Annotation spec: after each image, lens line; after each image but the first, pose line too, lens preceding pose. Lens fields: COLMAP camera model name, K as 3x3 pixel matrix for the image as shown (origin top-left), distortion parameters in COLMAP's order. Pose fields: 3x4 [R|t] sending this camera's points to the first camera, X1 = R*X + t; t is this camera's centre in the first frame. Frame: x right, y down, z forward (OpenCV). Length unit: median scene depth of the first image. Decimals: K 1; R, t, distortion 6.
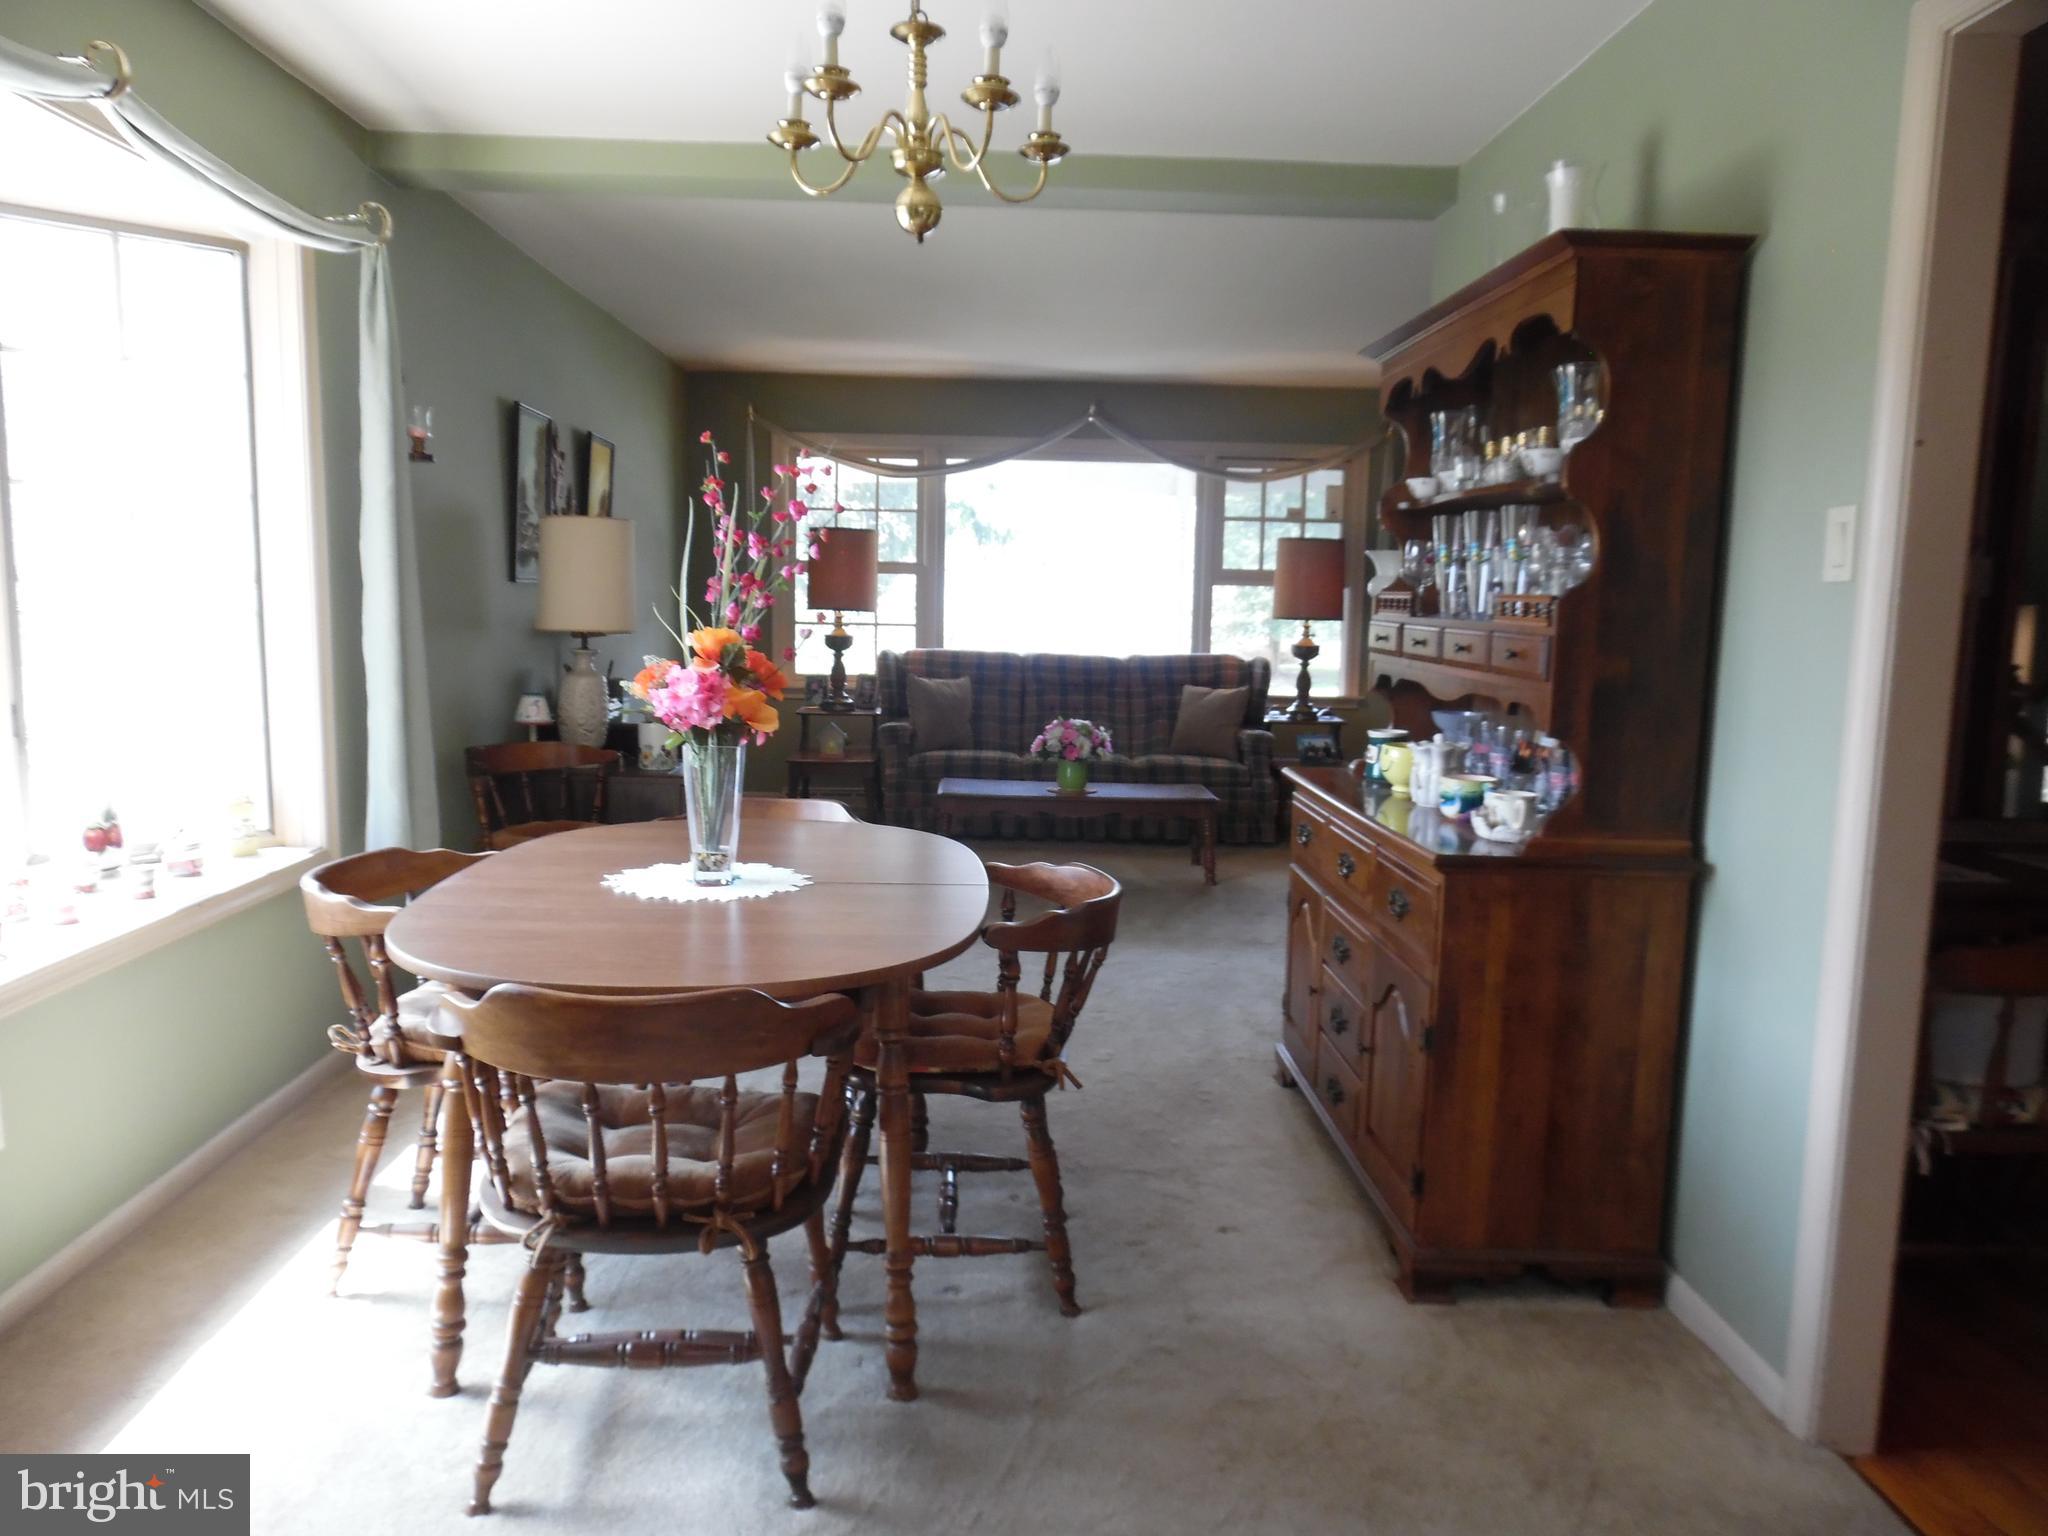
lens RADIAL K [[1435.0, 0, 1012.5], [0, 1435.0, 765.2], [0, 0, 1]] dist [-0.009410, 0.013413]
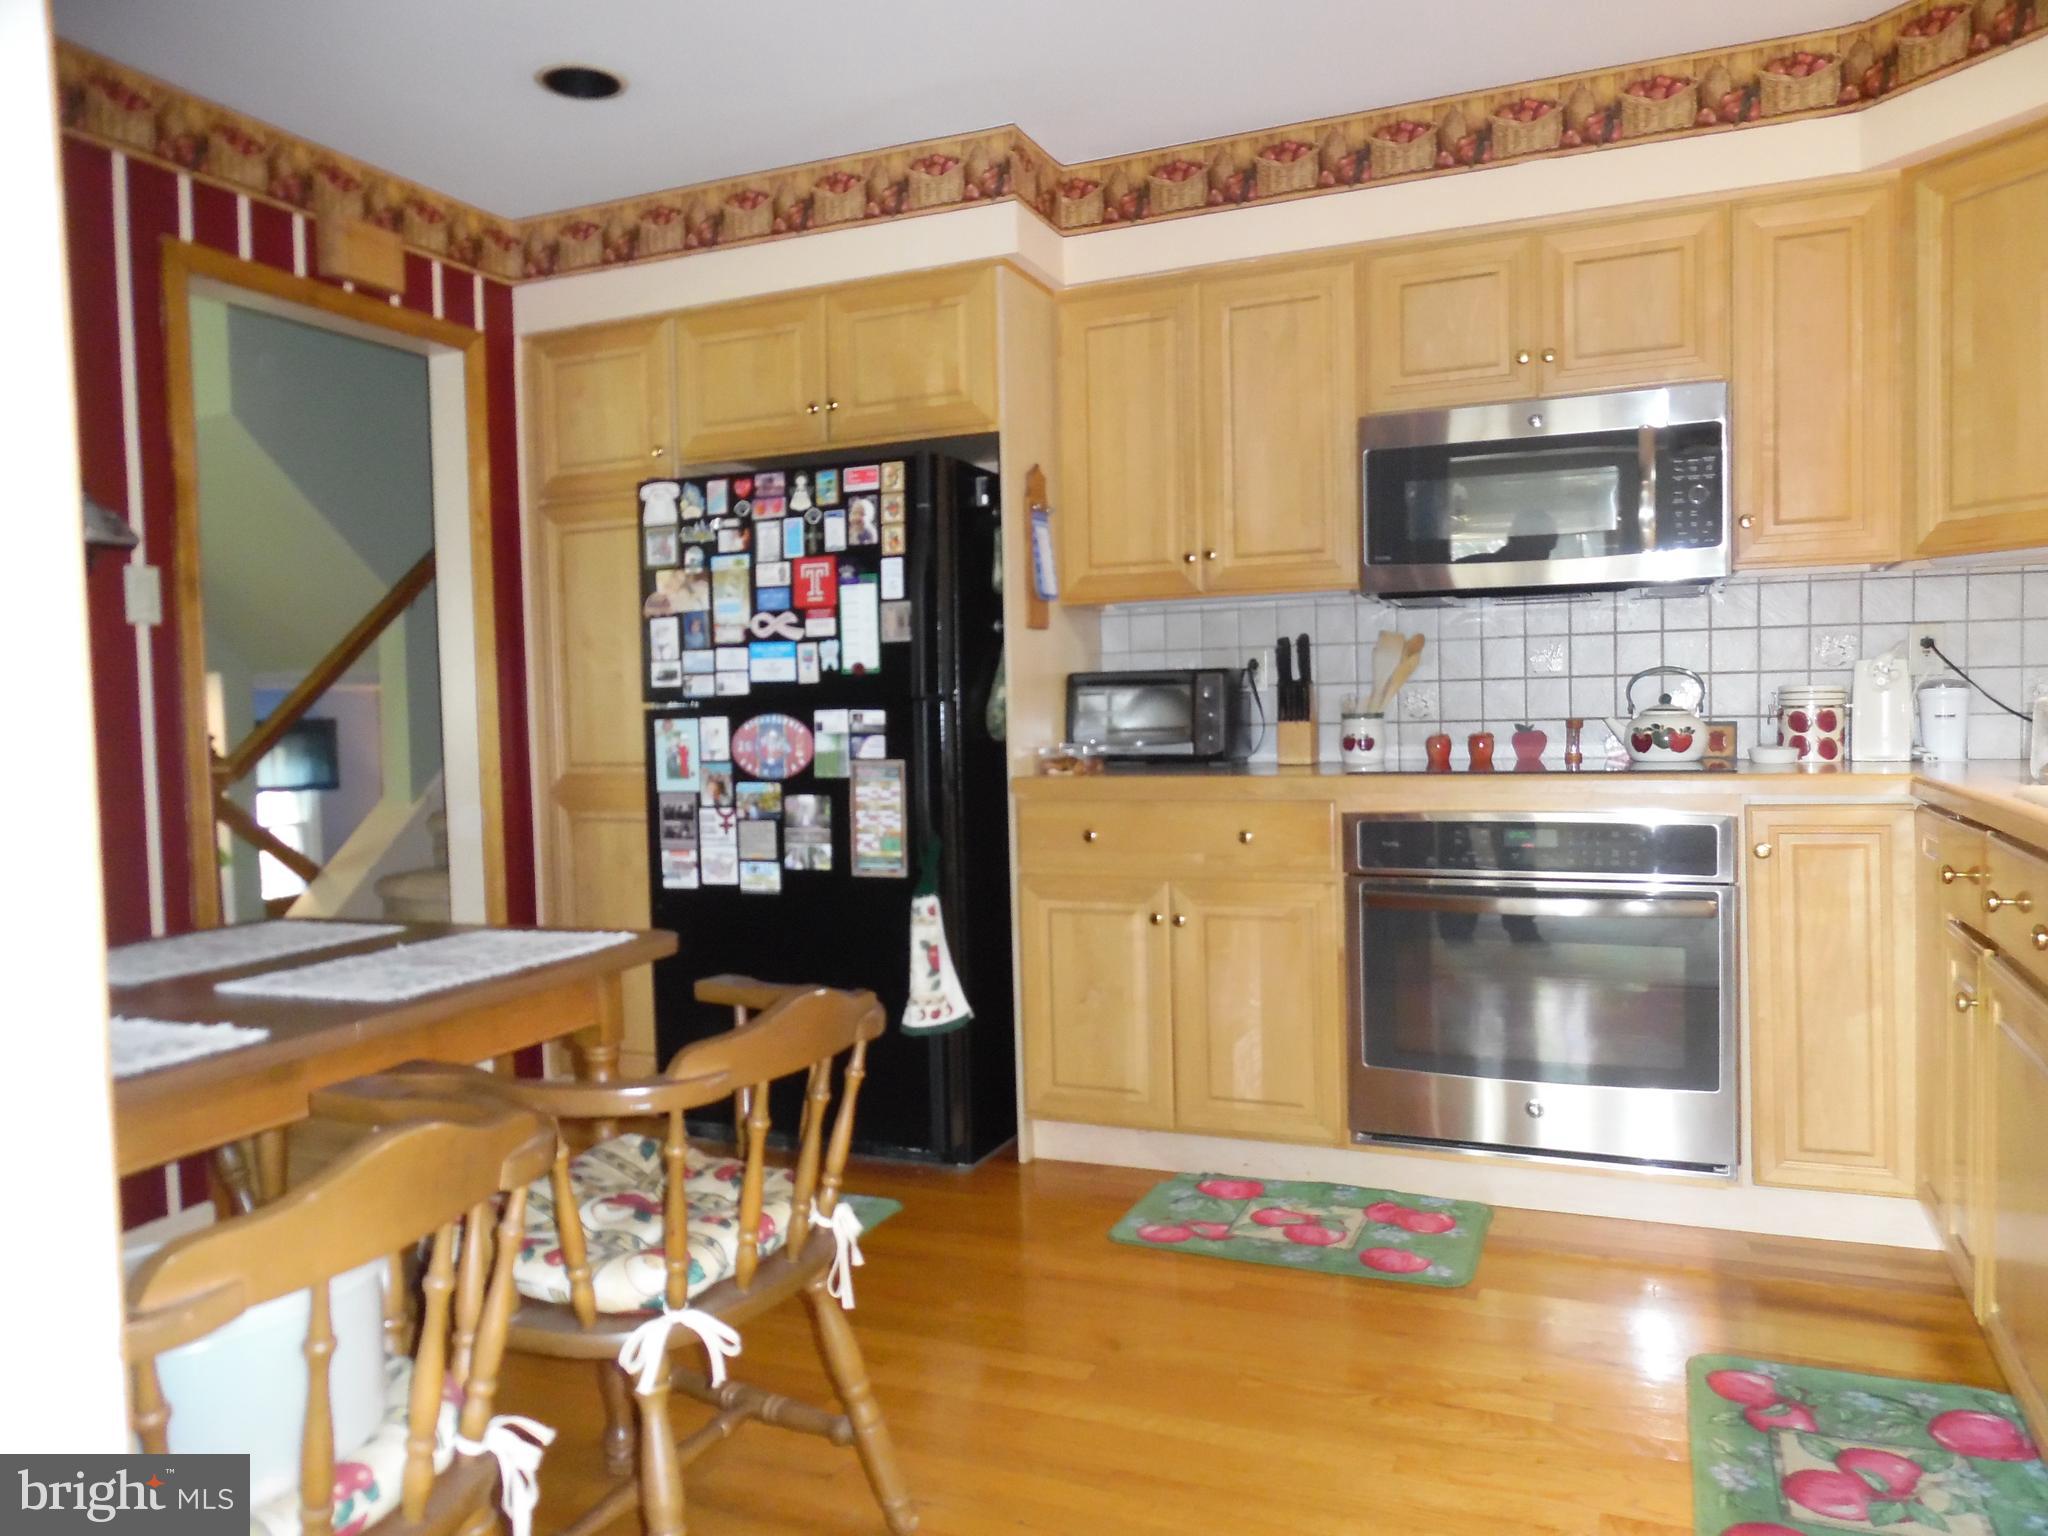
lens RADIAL K [[1435.0, 0, 1012.5], [0, 1435.0, 765.2], [0, 0, 1]] dist [-0.009410, 0.013413]
pose [[0.429641, -0.071811, 0.900140, 0.376747], [0.154219, 0.988023, 0.005213, 0.025652], [-0.889733, 0.136579, 0.435570, 0.559390]]
